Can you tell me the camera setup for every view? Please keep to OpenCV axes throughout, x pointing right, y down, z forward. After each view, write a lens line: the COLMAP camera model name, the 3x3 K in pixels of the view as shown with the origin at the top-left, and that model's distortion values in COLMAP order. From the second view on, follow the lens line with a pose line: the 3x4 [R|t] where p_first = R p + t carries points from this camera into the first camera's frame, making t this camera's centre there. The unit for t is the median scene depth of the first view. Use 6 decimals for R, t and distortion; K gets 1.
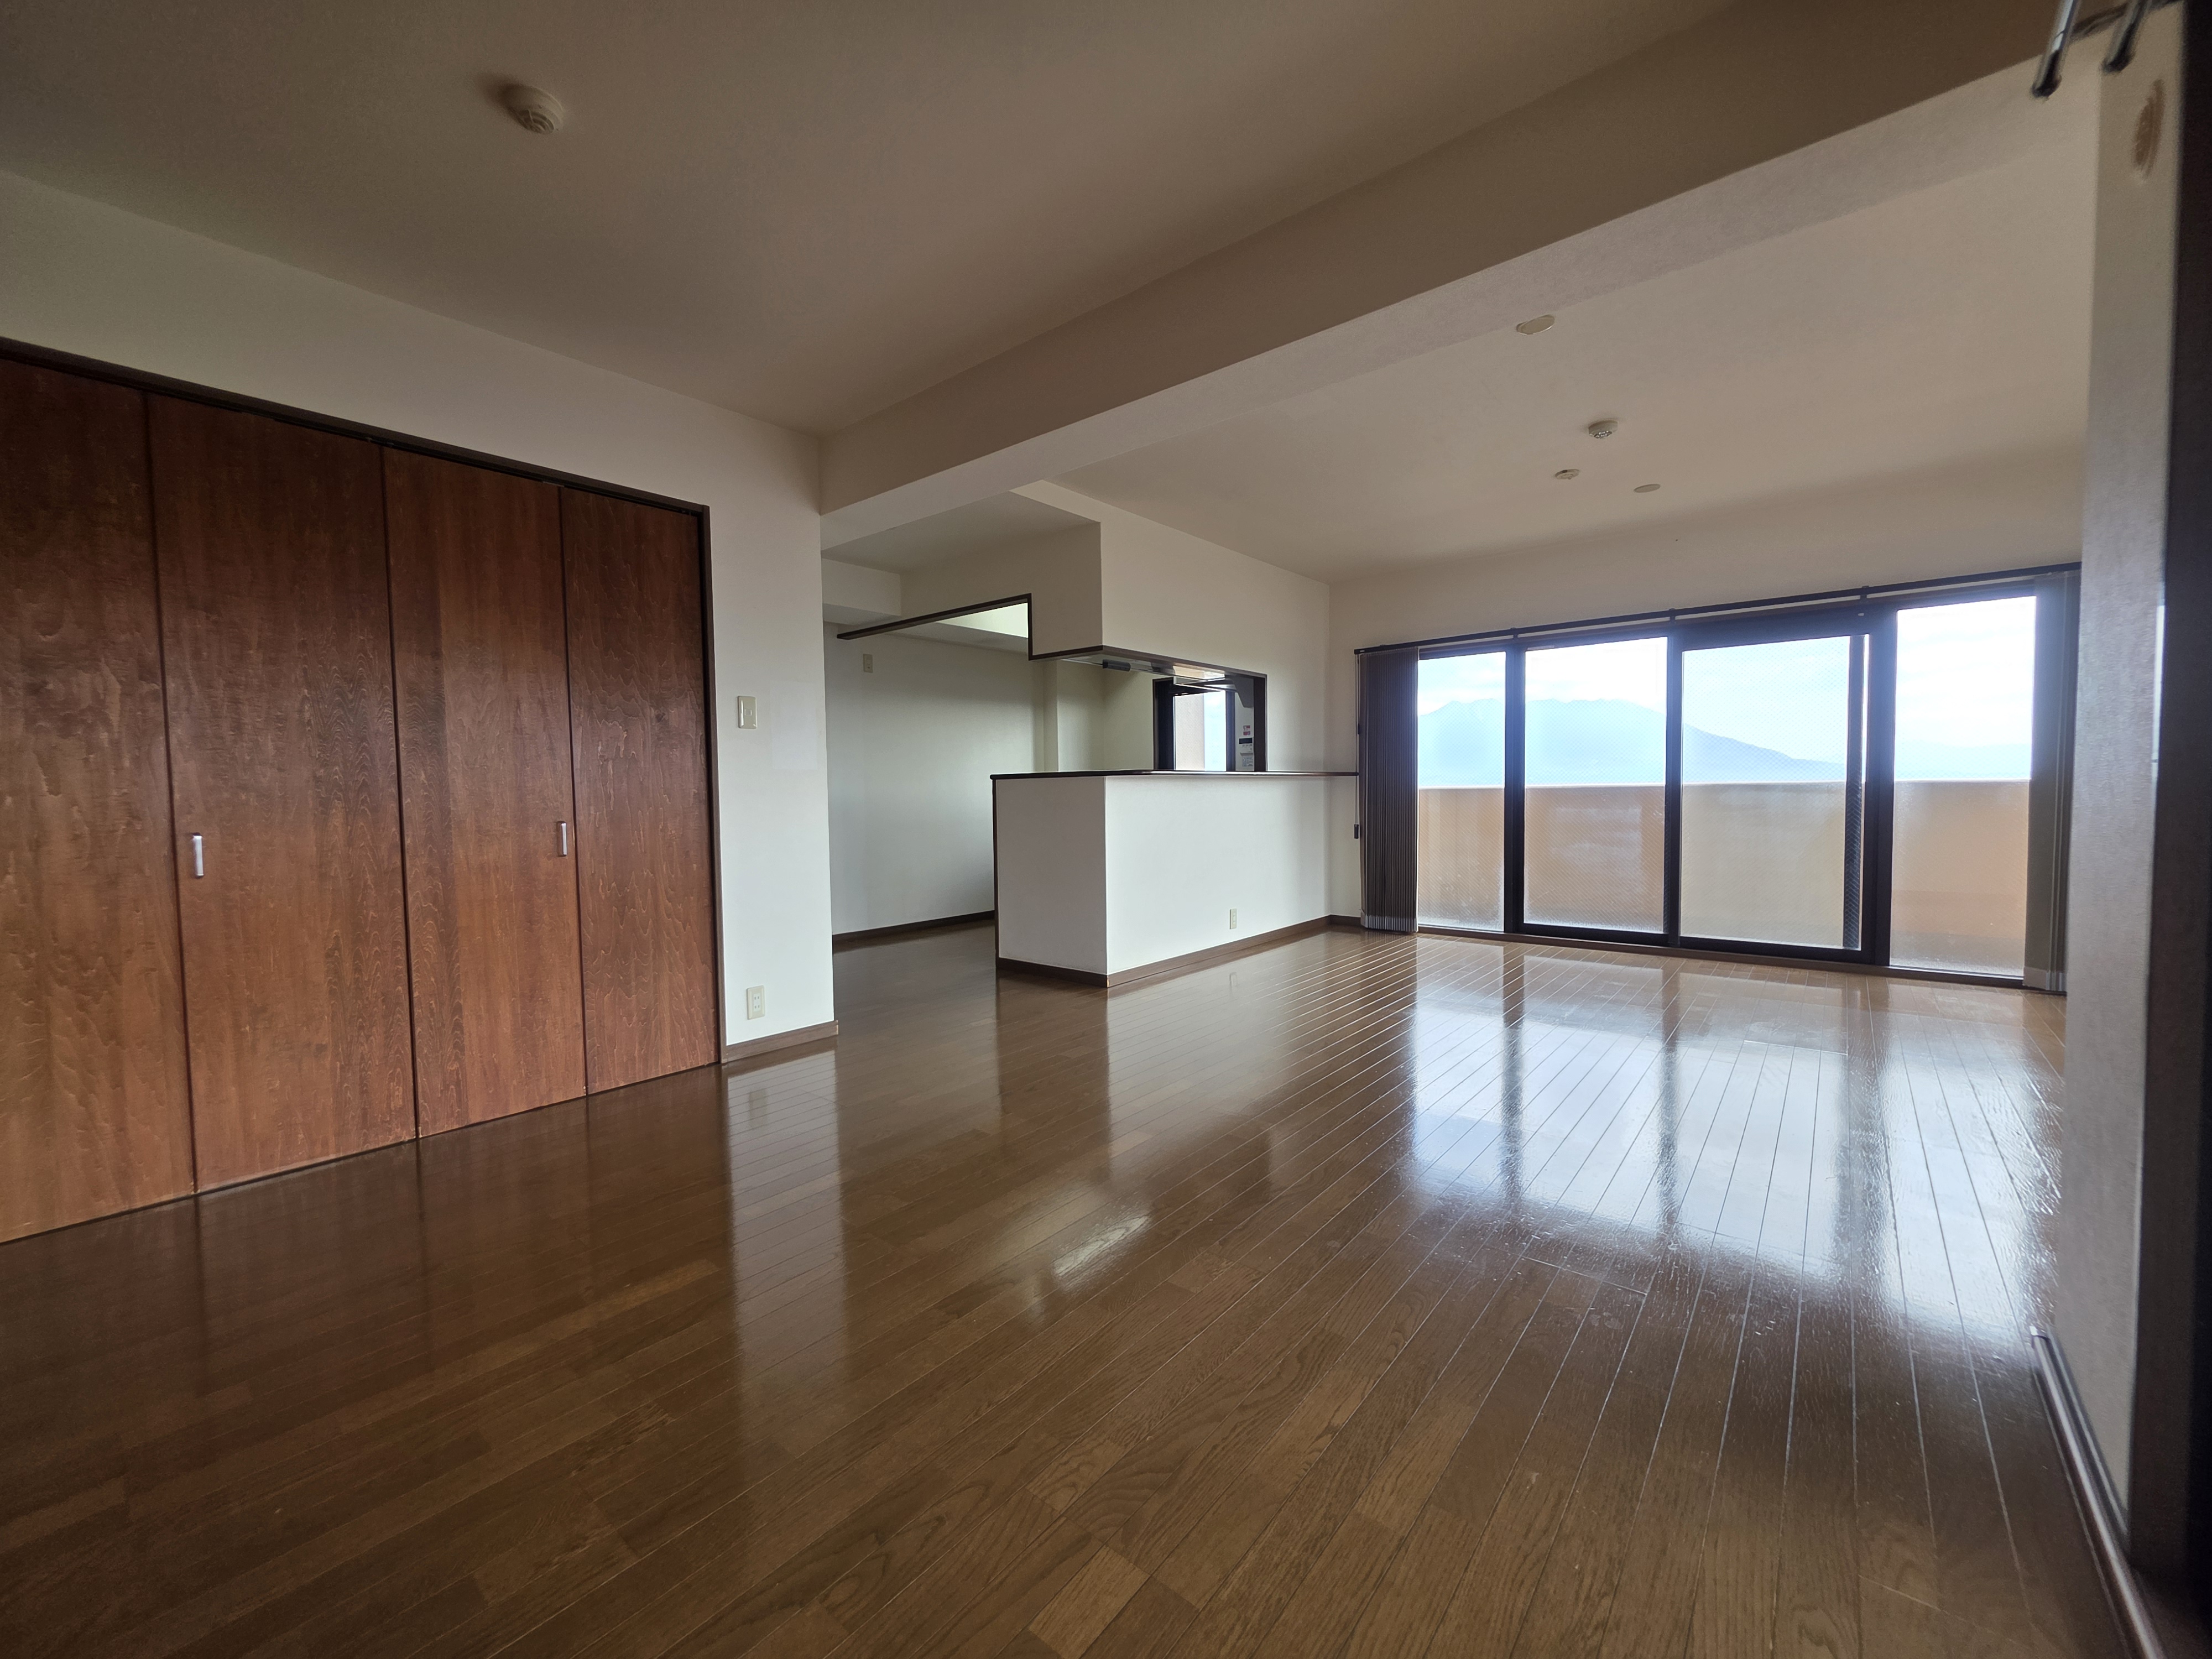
lens RADIAL K [[880.5, 0, 1105.1], [0, 880.5, 824.2], [0, 0, 1]] dist [-0.000350, -0.000787]
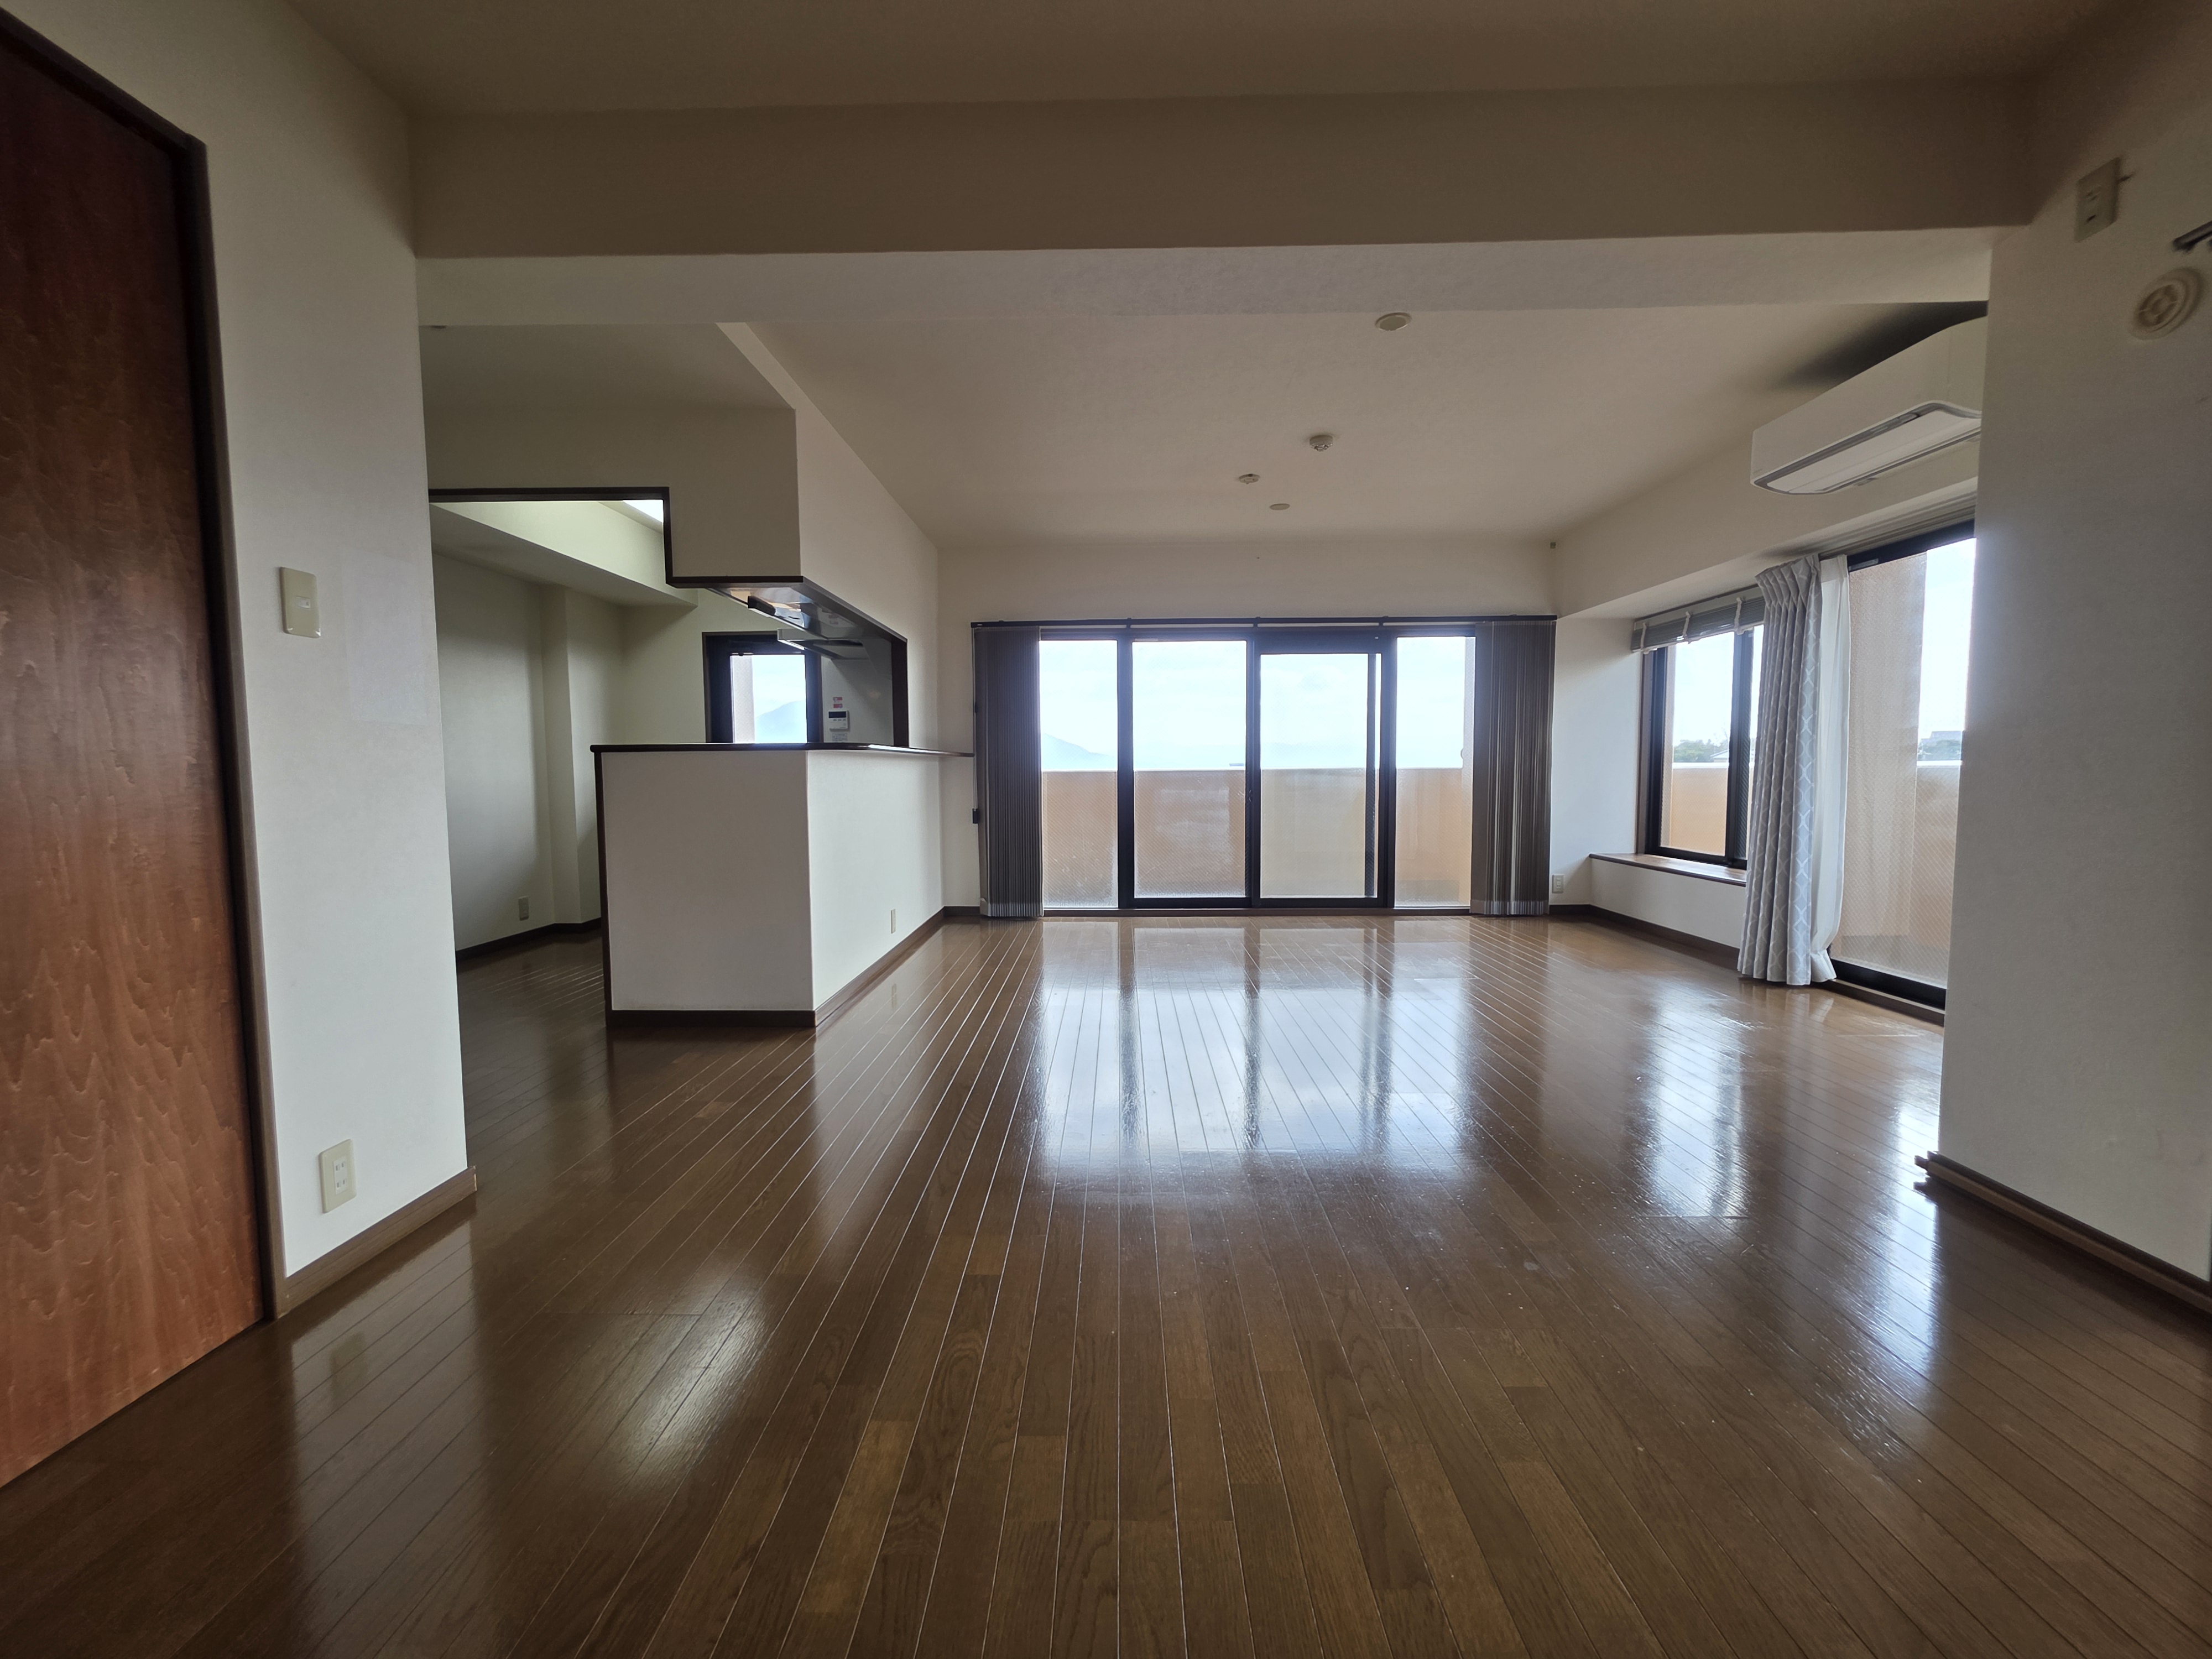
lens RADIAL K [[880.5, 0, 1103.6], [0, 880.5, 826.6], [0, 0, 1]] dist [-0.000350, -0.000787]
pose [[0.779384, -0.032465, 0.625704, -0.248554], [0.020599, 0.999445, 0.026197, -0.003209], [-0.626207, -0.007529, 0.779620, 0.222123]]
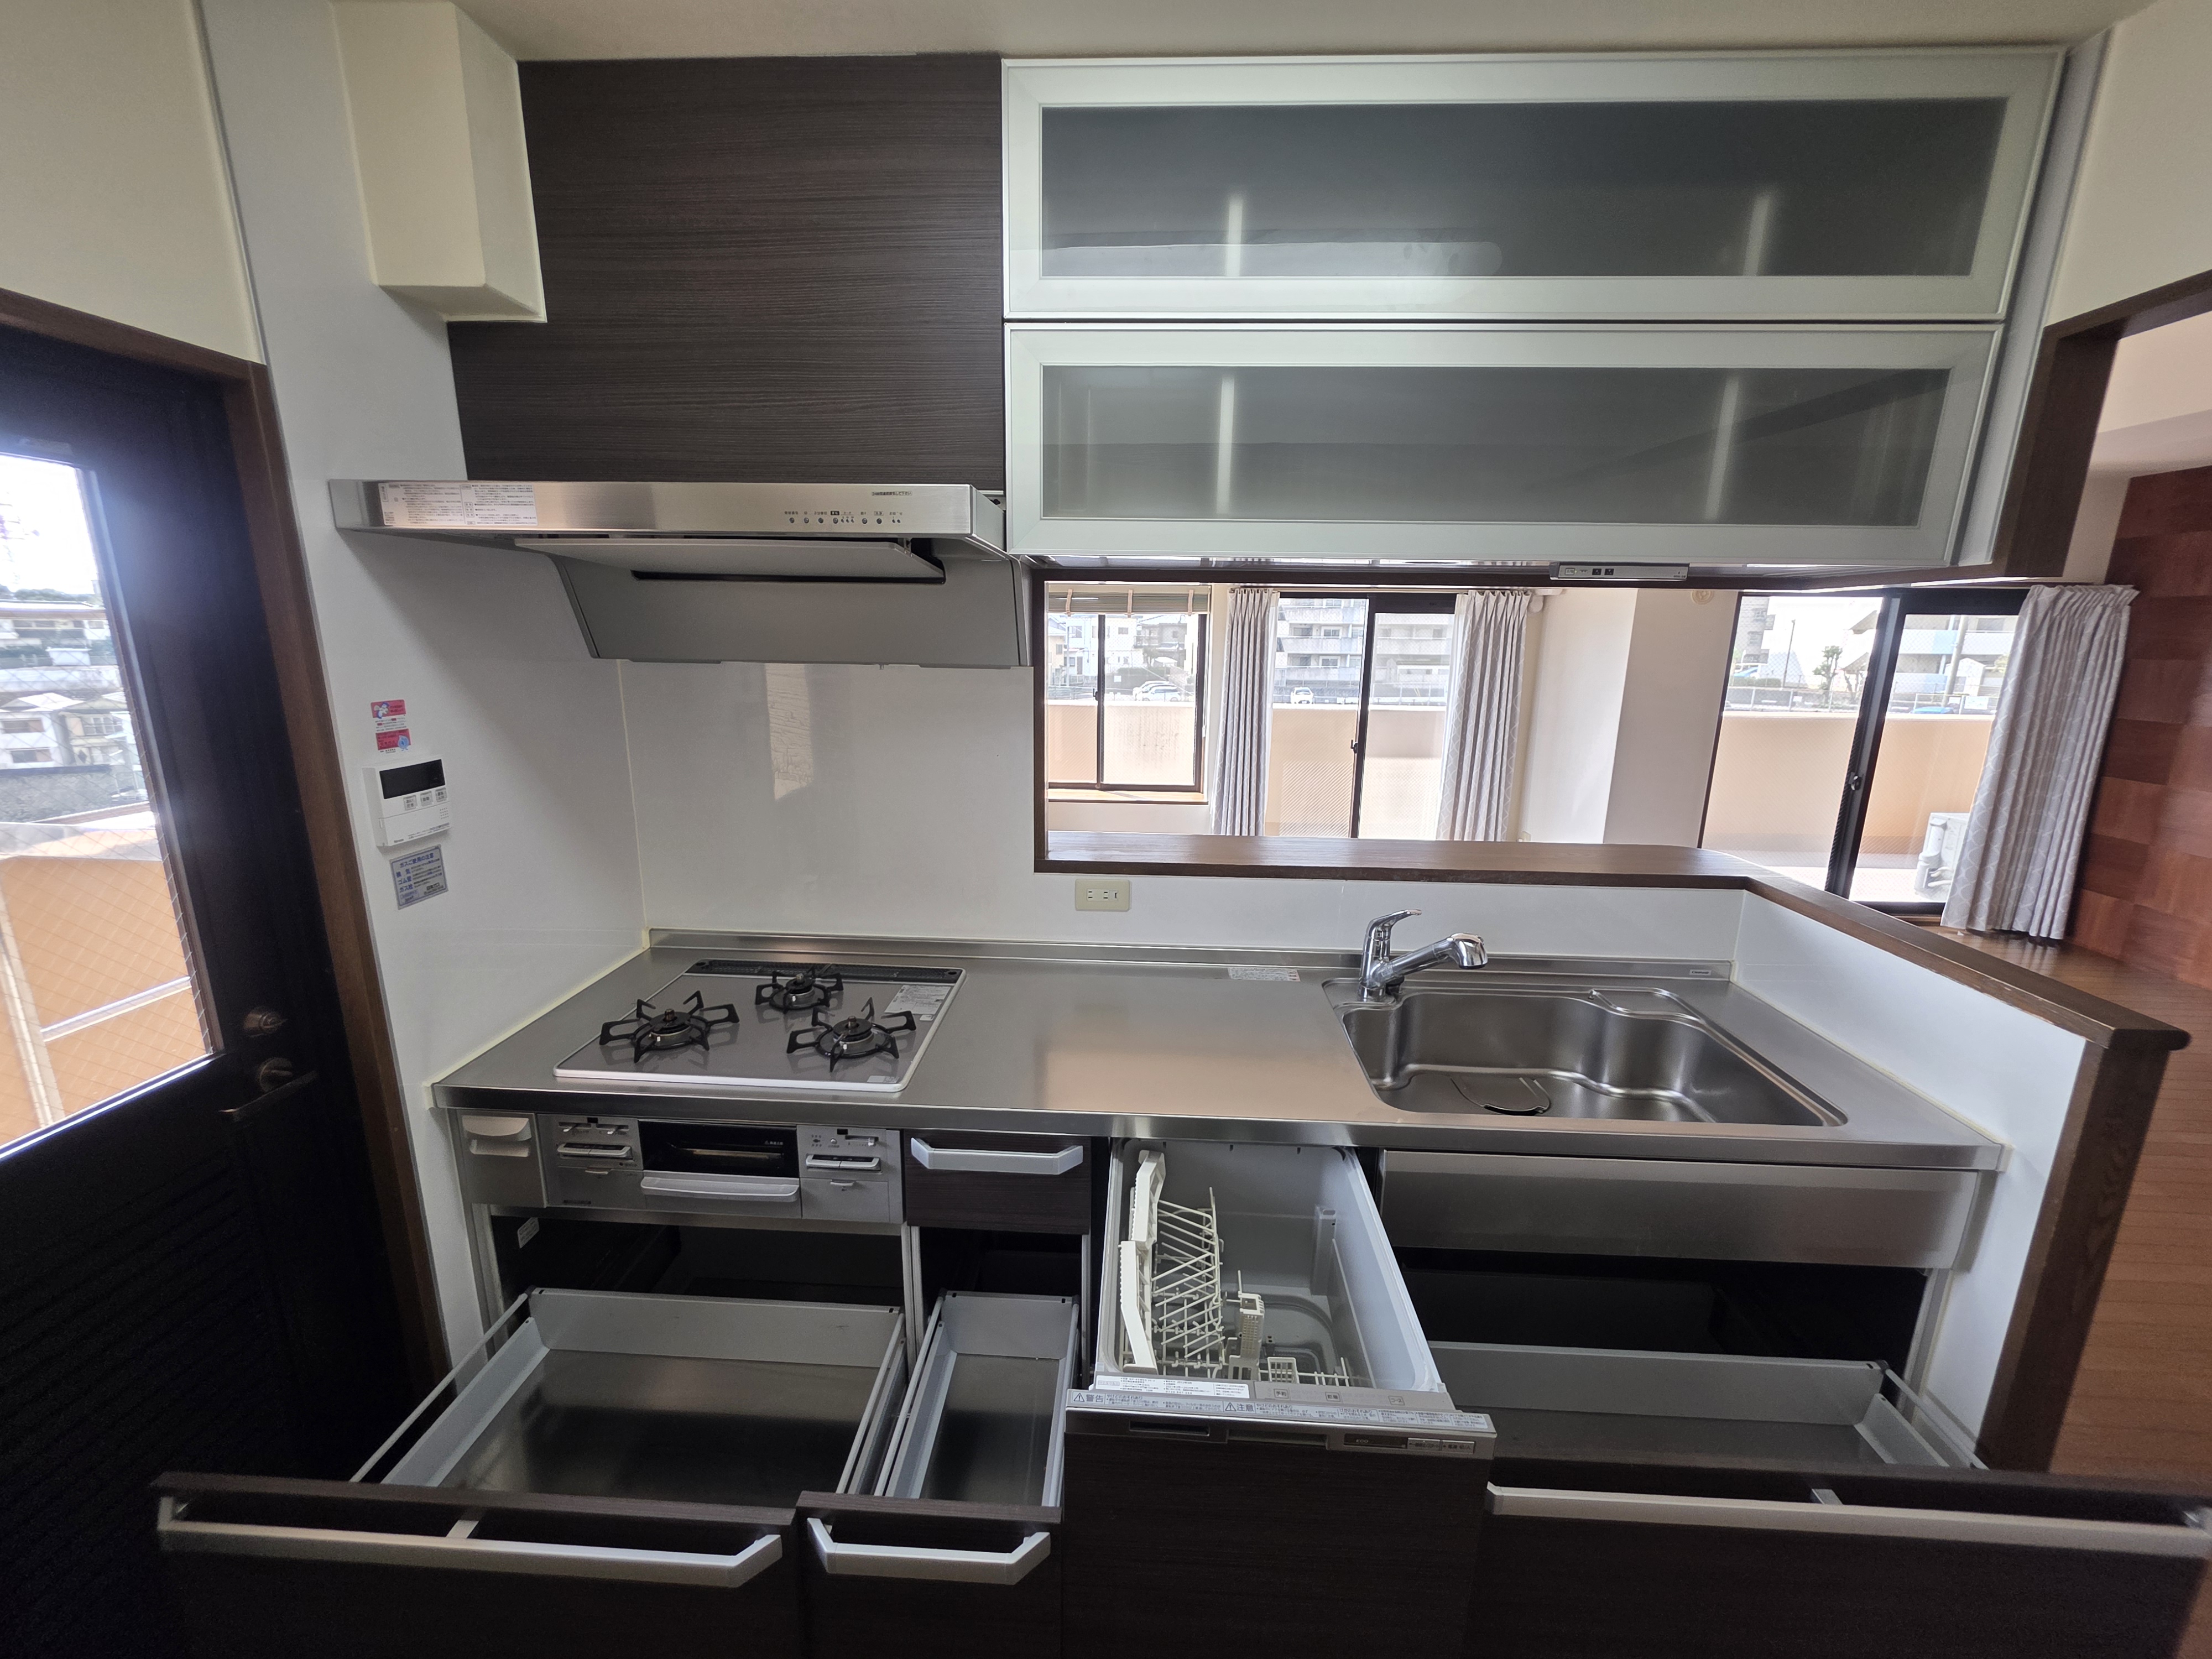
lens RADIAL K [[880.5, 0, 1103.3], [0, 880.5, 825.0], [0, 0, 1]] dist [-0.000350, -0.000787]
pose [[-0.601934, -0.165624, 0.781181, -0.128878], [0.027162, 0.973442, 0.227316, -0.172948], [-0.798084, 0.158048, -0.581449, 1.363016]]
